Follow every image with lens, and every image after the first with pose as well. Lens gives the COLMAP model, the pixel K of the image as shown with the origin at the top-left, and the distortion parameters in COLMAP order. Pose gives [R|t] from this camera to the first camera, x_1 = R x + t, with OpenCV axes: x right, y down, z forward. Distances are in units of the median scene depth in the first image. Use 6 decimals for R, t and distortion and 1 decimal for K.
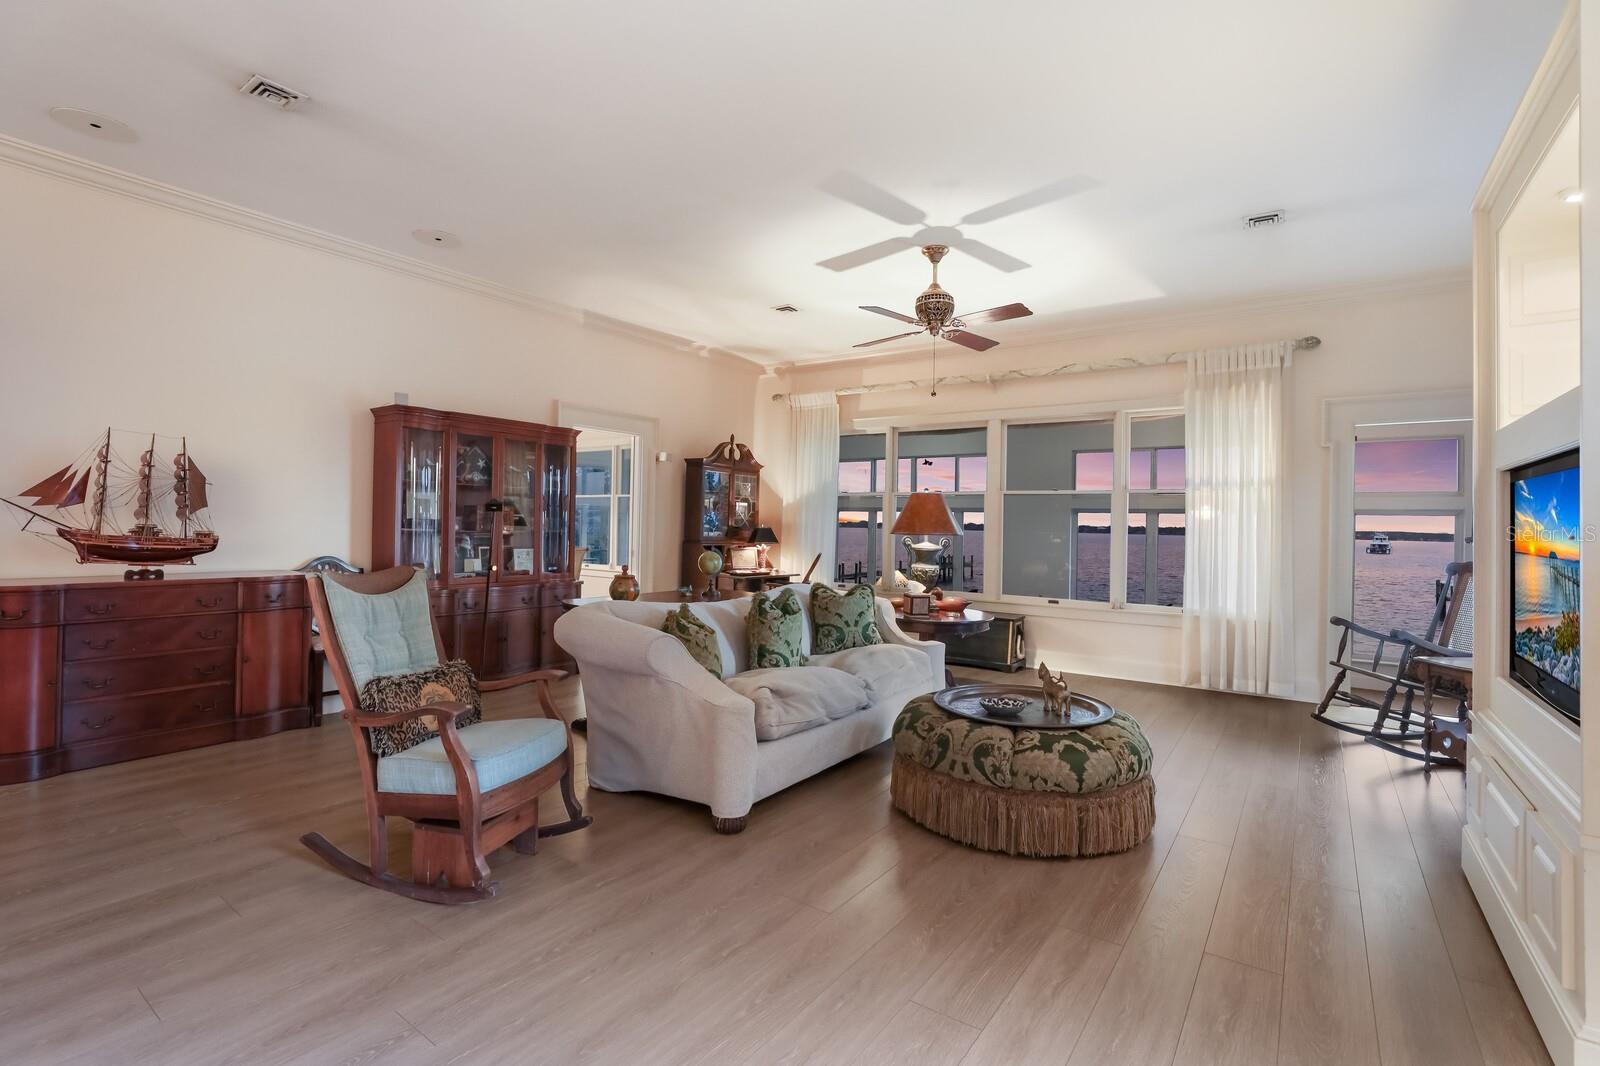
lens RADIAL K [[718.2, 0, 763.7], [0, 718.2, 506.5], [0, 0, 1]] dist [-0.019663, 0.001244]
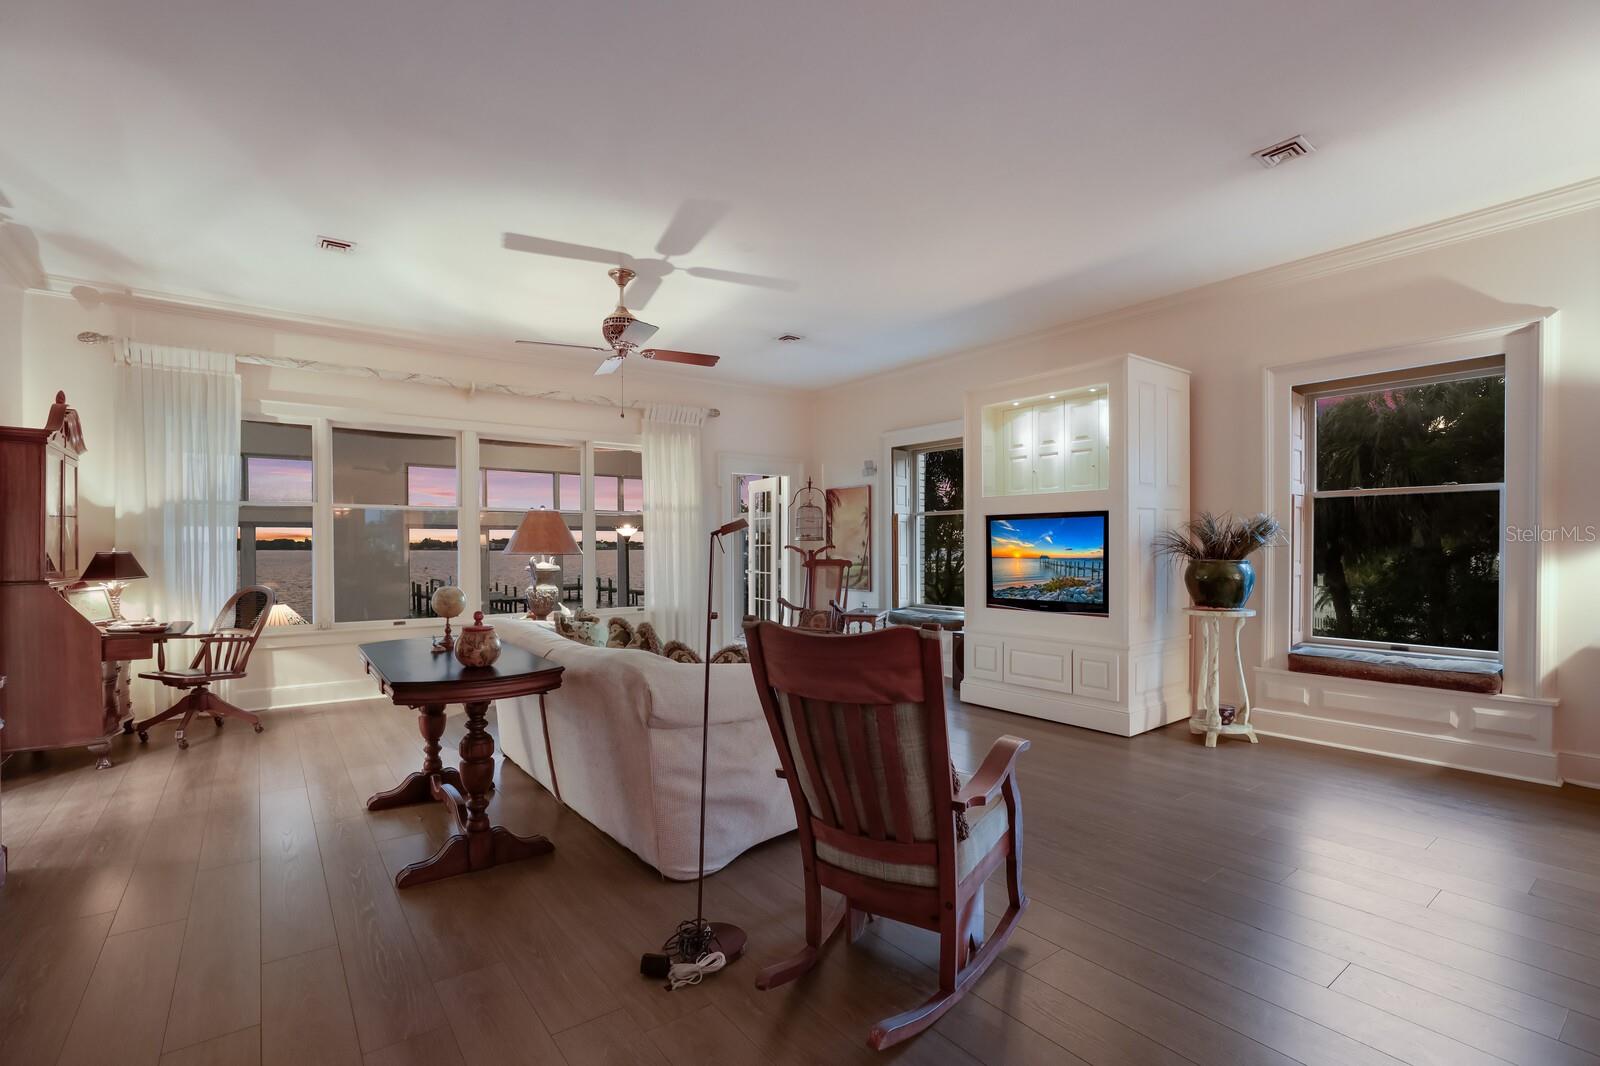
lens RADIAL K [[718.2, 0, 797.3], [0, 718.2, 538.2], [0, 0, 1]] dist [-0.019663, 0.001244]
pose [[0.310745, -0.010394, 0.950436, -0.413108], [-0.014513, 0.999772, 0.015679, -0.001159], [-0.950382, -0.018666, 0.310524, 0.278739]]
